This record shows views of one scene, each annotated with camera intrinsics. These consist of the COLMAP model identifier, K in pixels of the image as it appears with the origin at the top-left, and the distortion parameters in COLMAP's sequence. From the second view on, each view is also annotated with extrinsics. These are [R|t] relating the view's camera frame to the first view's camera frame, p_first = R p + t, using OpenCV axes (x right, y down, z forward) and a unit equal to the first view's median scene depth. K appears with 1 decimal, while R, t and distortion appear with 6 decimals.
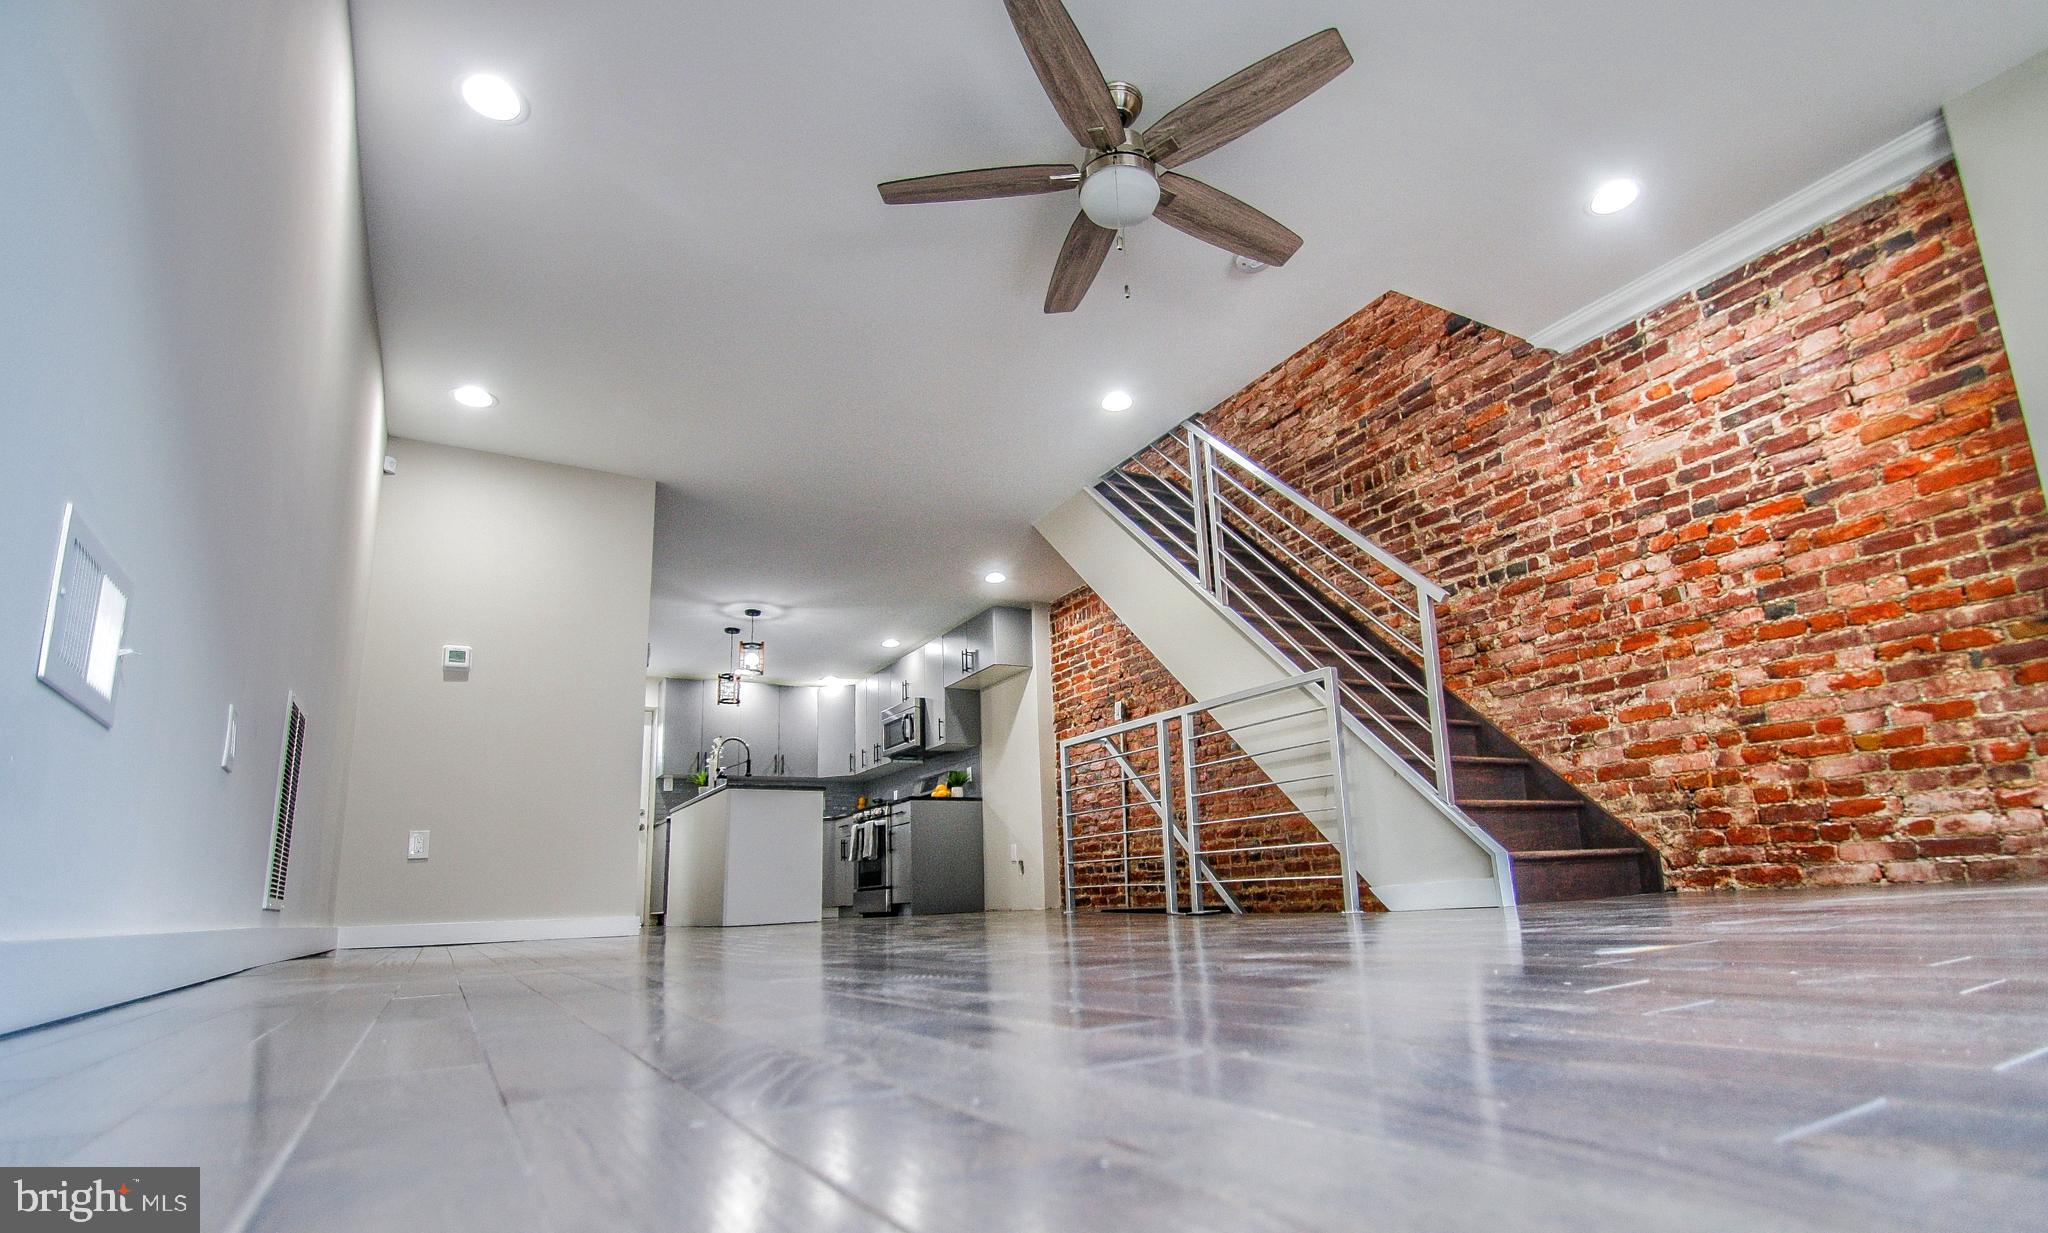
lens RADIAL K [[1012.5, 0, 1060.4], [0, 1012.5, 678.3], [0, 0, 1]] dist [0.014062, -0.018008]
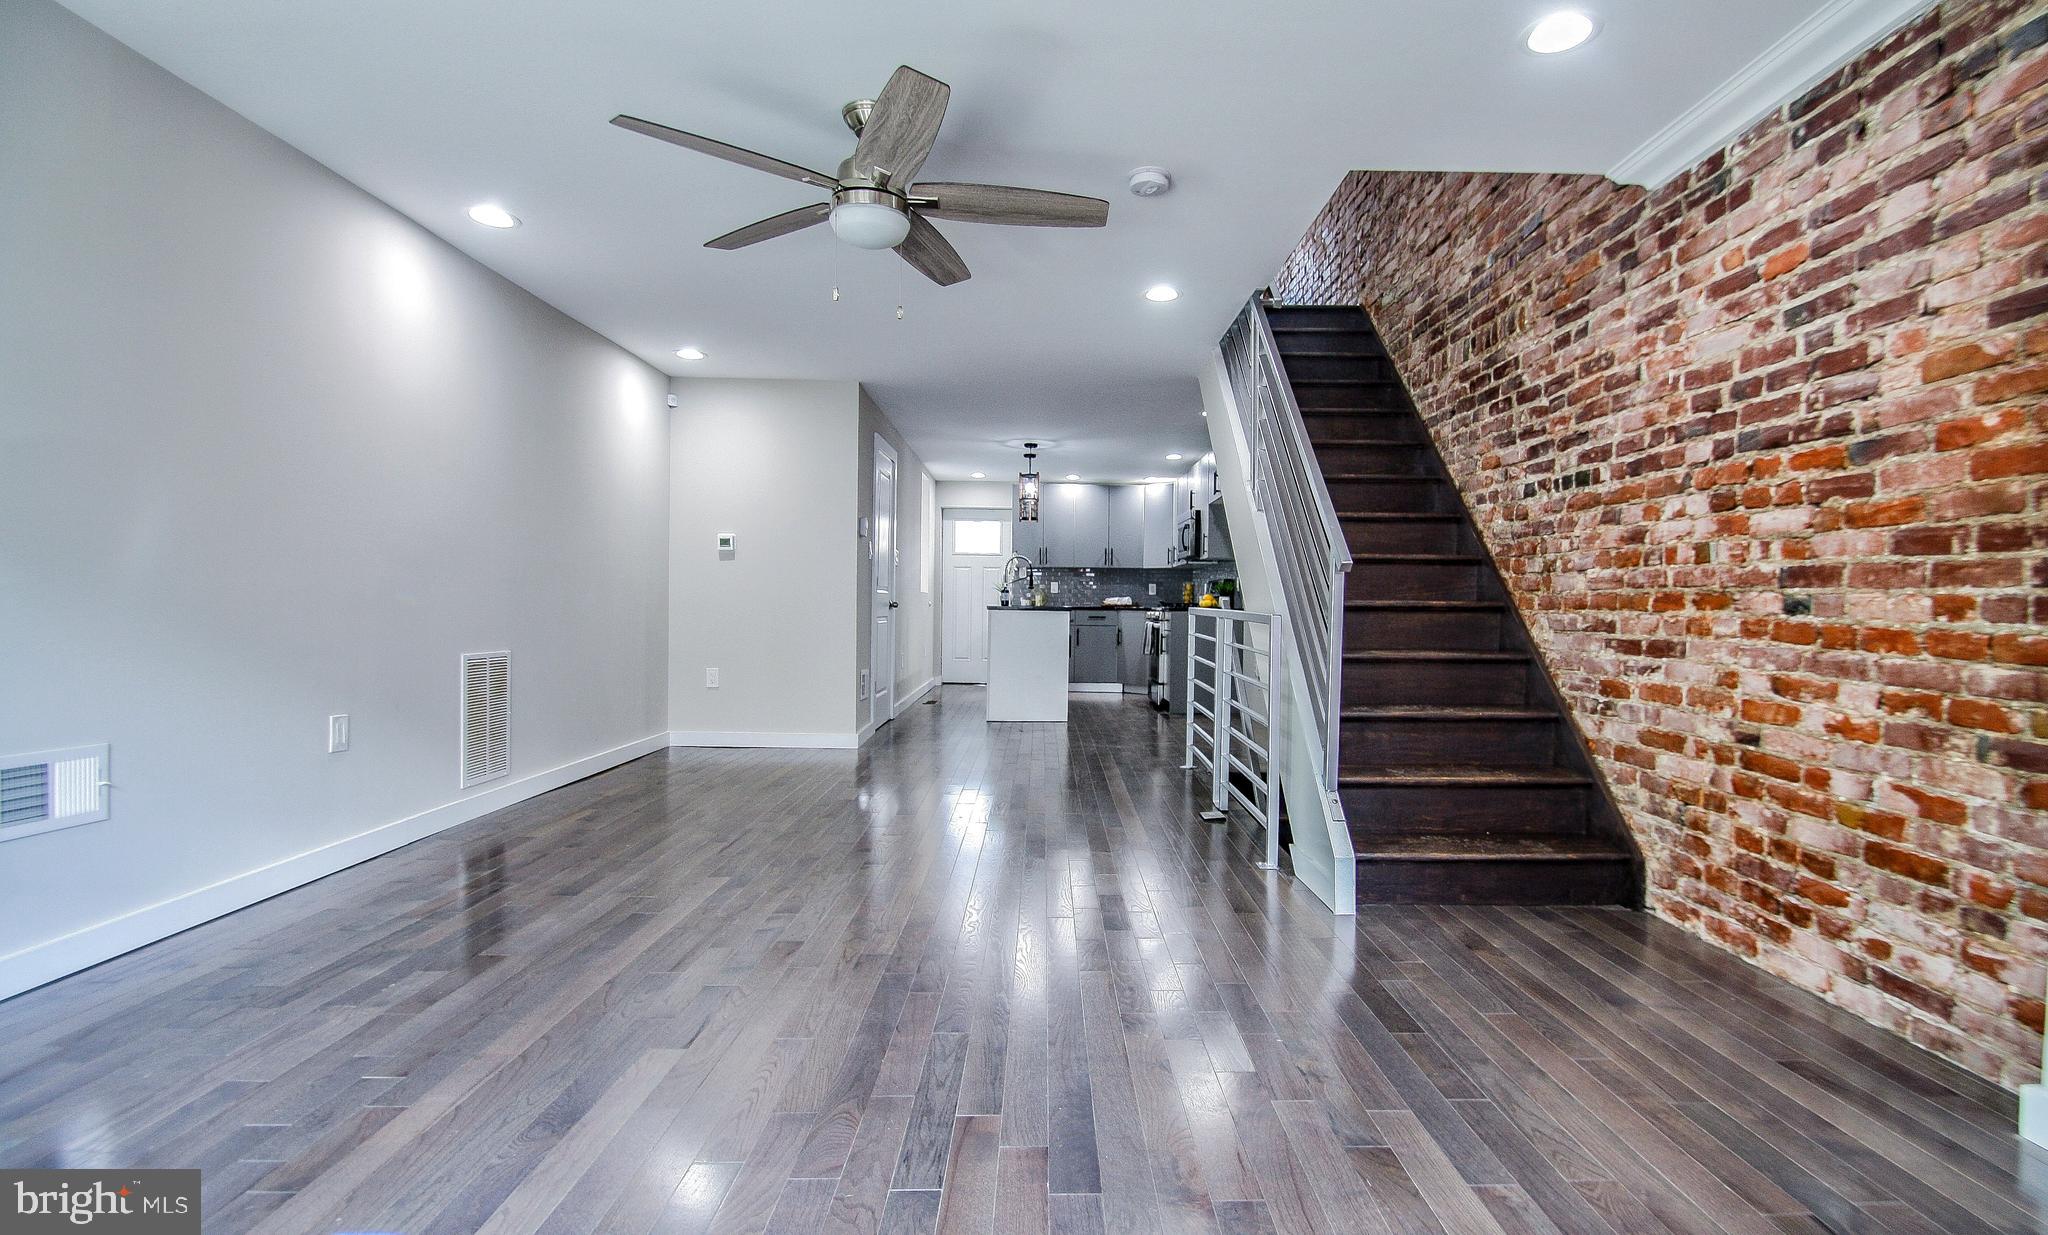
lens RADIAL K [[949.8, 0, 1053.3], [0, 949.8, 622.0], [0, 0, 1]] dist [0.001713, -0.010203]
pose [[0.861696, 0.062724, -0.503534, 0.591383], [0.058602, 0.973389, 0.221538, -0.234548], [0.504030, -0.220407, 0.835090, 0.168555]]
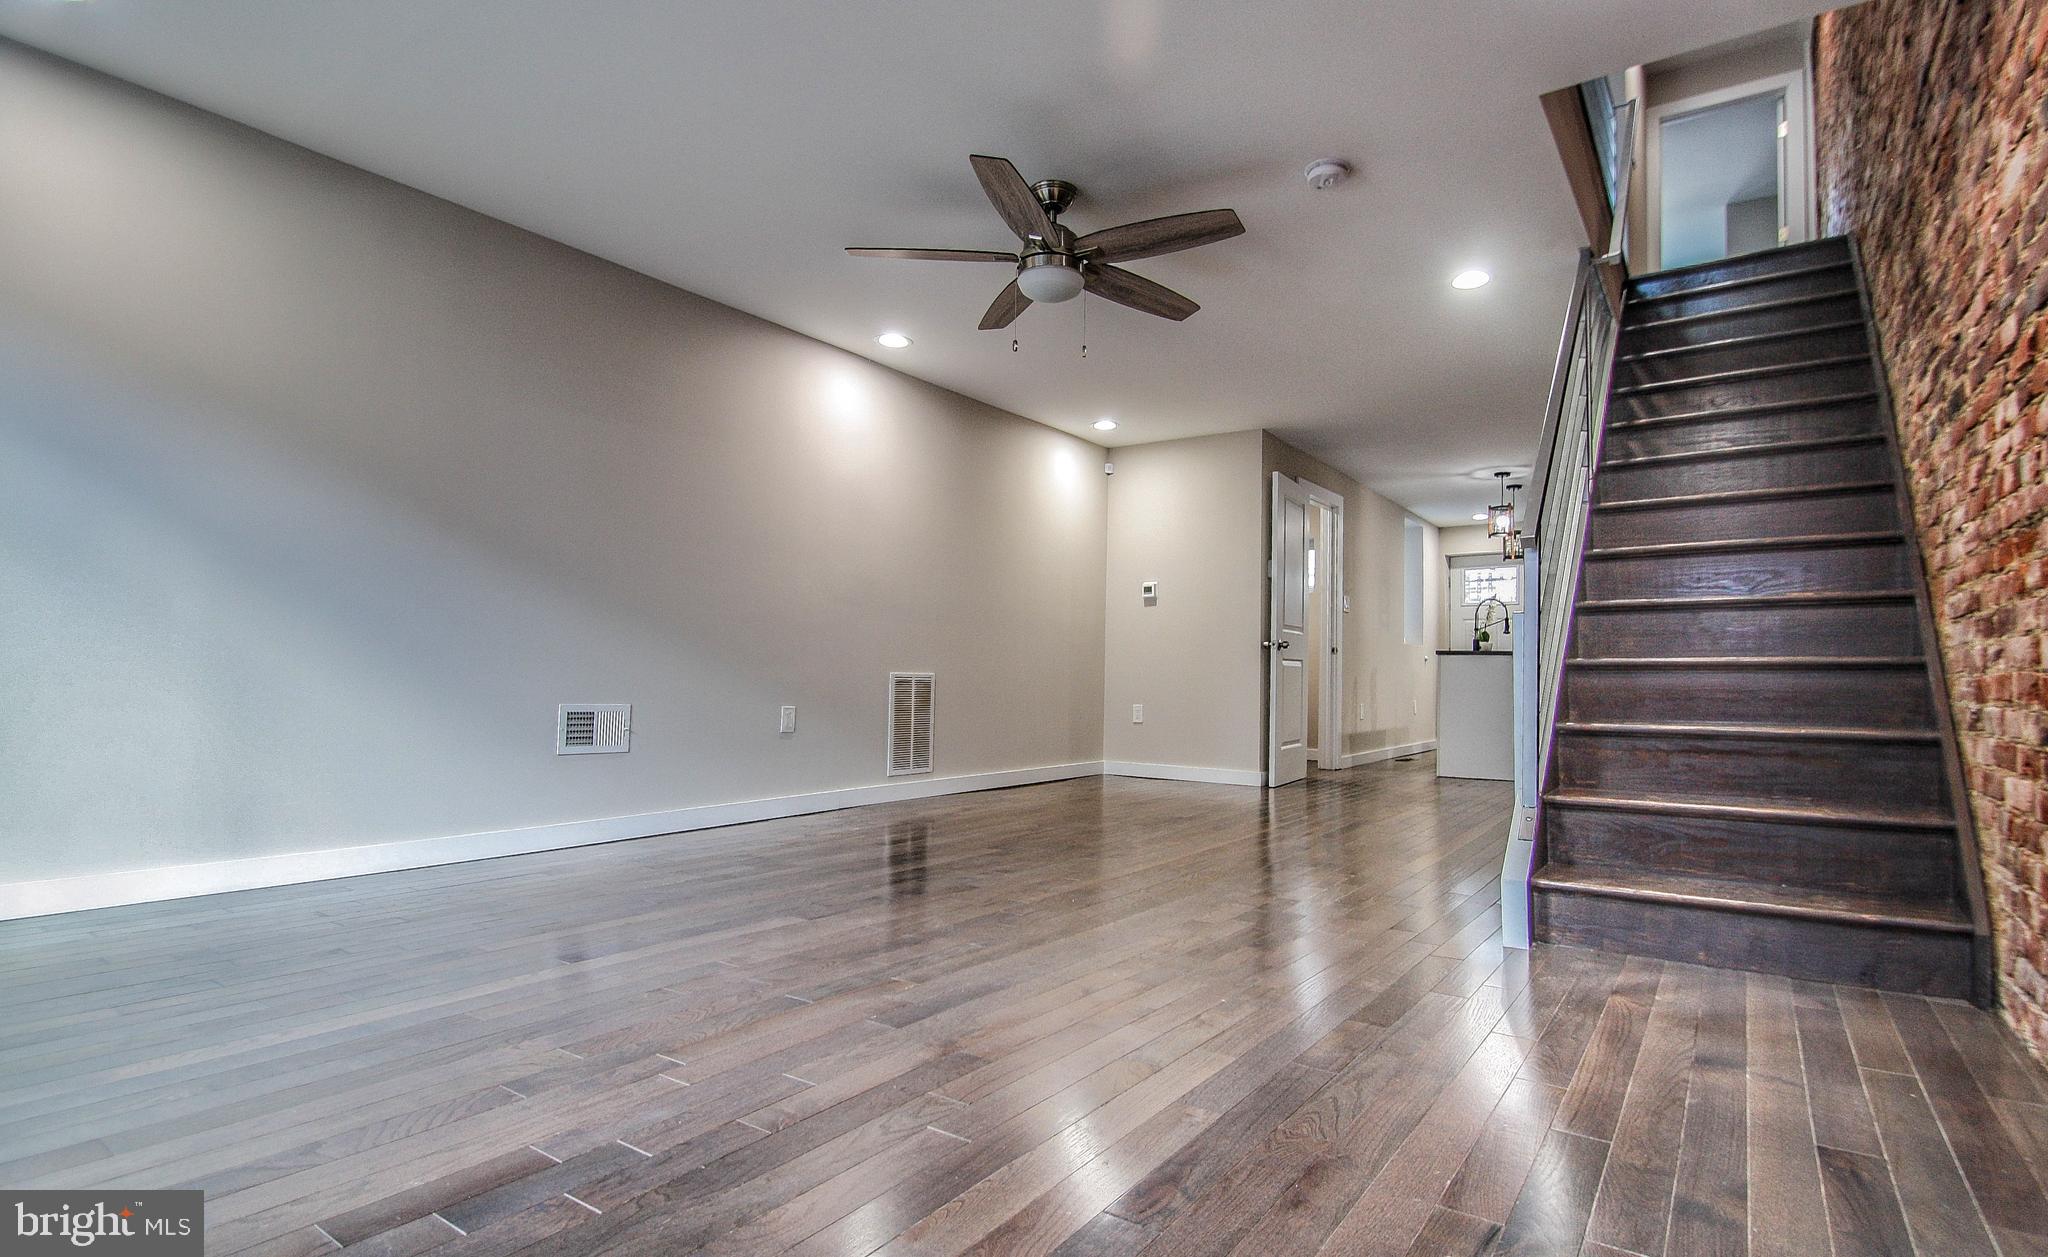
lens RADIAL K [[989.9, 0, 1076.2], [0, 989.9, 634.8], [0, 0, 1]] dist [-0.001199, -0.000325]
pose [[0.420535, 0.008689, -0.907235, 0.932106], [0.160940, 0.983381, 0.084020, -0.129533], [0.892888, -0.181344, 0.412148, 0.380603]]
